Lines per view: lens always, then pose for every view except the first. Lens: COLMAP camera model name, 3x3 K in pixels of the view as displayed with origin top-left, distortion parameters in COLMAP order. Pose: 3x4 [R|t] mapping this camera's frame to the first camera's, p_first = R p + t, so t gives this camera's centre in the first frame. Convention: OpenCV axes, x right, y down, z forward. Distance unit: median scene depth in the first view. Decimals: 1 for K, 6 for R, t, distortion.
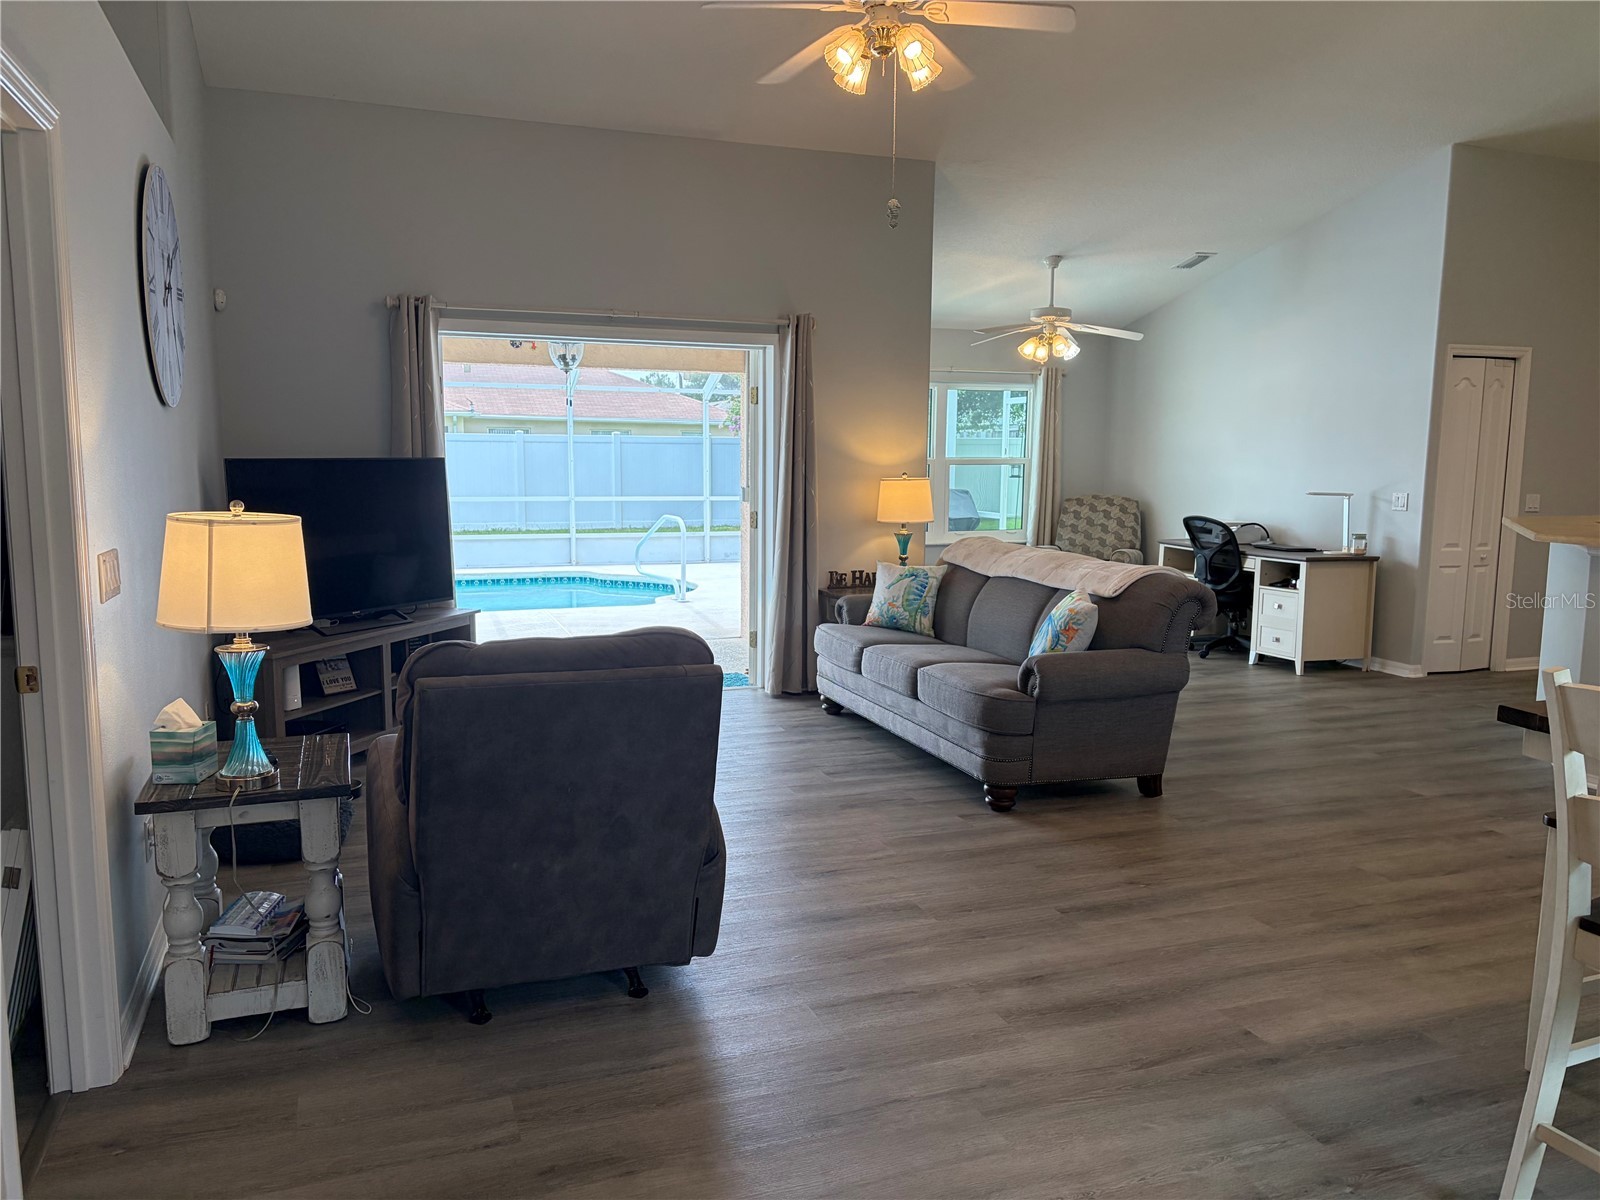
lens RADIAL K [[1207.4, 0, 808.4], [0, 1207.4, 604.3], [0, 0, 1]] dist [0.039397, -0.022888]
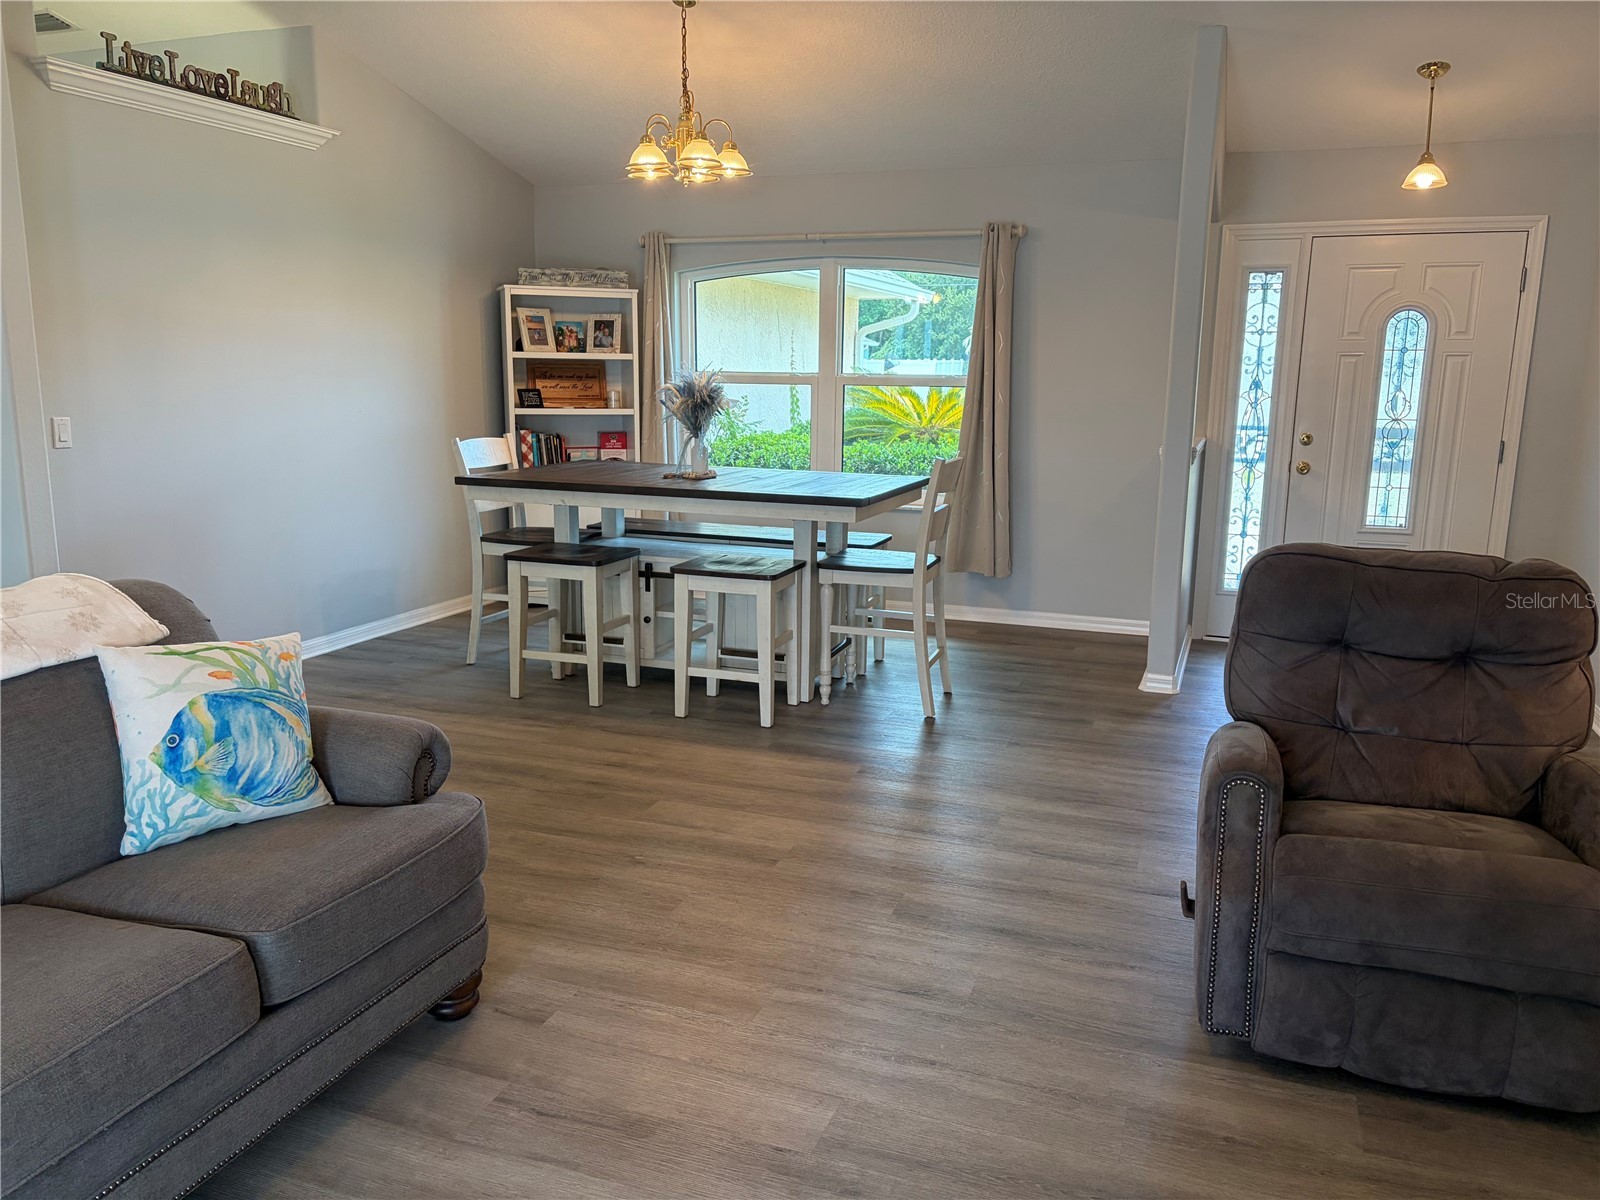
lens RADIAL K [[1207.4, 0, 799.7], [0, 1207.4, 600.0], [0, 0, 1]] dist [0.039397, -0.022888]
pose [[-0.752958, -0.134345, 0.644209, -0.341288], [0.078919, 0.953439, 0.291075, -0.184630], [-0.653319, 0.270008, -0.707298, 1.486205]]
